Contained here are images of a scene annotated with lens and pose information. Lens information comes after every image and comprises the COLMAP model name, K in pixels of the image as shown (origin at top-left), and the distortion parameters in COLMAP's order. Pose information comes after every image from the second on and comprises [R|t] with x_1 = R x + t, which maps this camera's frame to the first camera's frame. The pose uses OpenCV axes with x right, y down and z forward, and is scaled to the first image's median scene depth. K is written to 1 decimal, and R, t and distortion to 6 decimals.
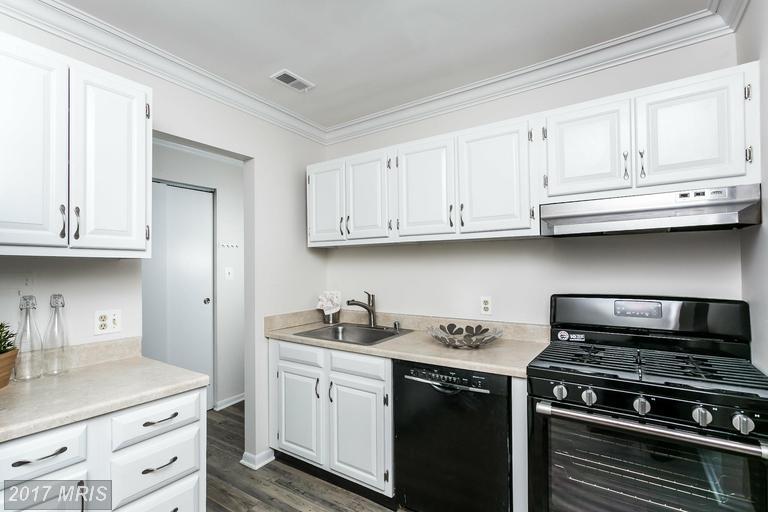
lens RADIAL K [[379.4, 0, 378.2], [0, 379.4, 263.1], [0, 0, 1]] dist [0.005076, 0.000488]
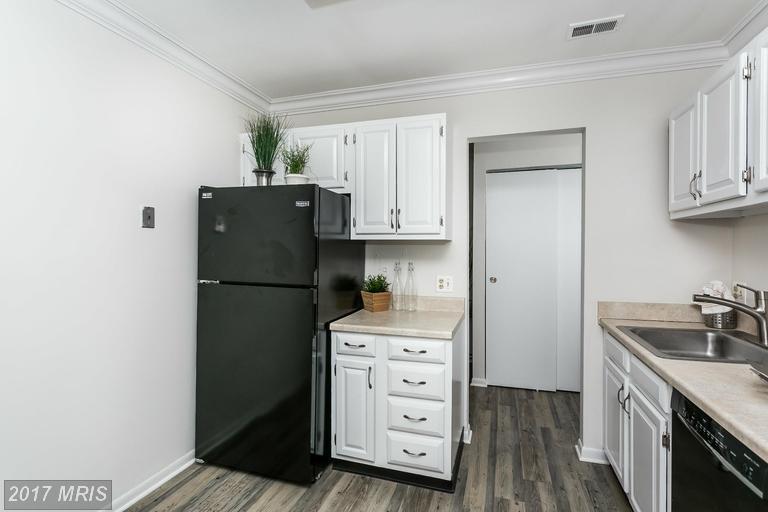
lens RADIAL K [[379.4, 0, 379.5], [0, 379.4, 256.6], [0, 0, 1]] dist [0.005076, 0.000488]
pose [[0.285274, 0.027944, -0.958039, 0.590592], [0.008396, 0.999464, 0.031653, 0.003795], [0.958409, -0.017074, 0.284886, 0.359551]]
